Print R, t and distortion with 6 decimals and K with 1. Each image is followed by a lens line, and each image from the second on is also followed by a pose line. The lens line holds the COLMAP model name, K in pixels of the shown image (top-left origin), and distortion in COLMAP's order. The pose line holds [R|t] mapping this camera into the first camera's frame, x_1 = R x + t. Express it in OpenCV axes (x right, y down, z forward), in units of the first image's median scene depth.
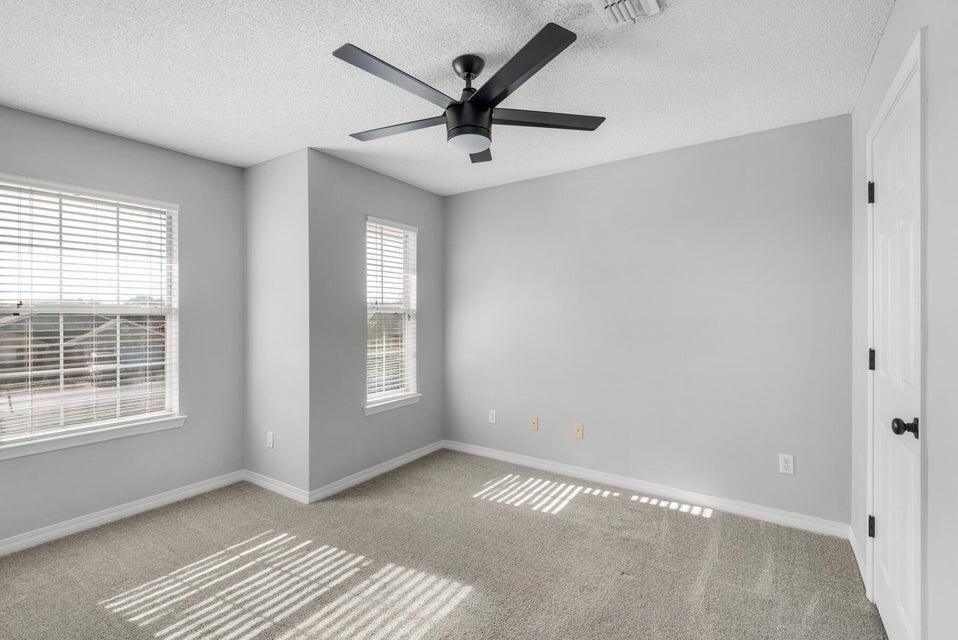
lens RADIAL K [[441.3, 0, 474.7], [0, 441.3, 316.1], [0, 0, 1]] dist [0.003137, -0.000235]
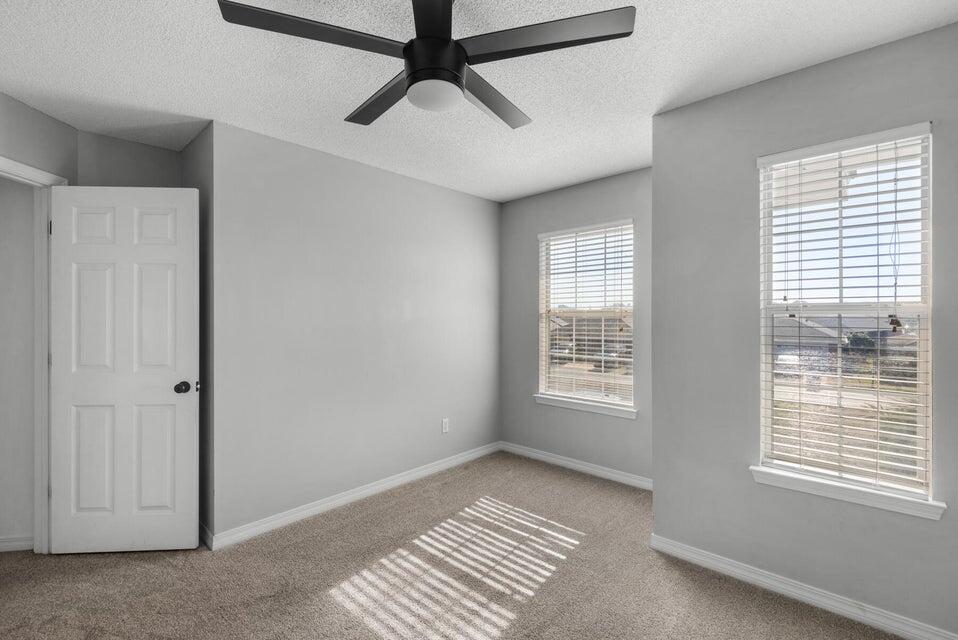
lens RADIAL K [[441.3, 0, 476.5], [0, 441.3, 317.0], [0, 0, 1]] dist [0.003137, -0.000235]
pose [[-0.159326, -0.000244, -0.987226, 0.678112], [-0.008132, 0.999966, 0.001065, -0.003984], [0.987193, 0.008198, -0.159322, 1.109773]]
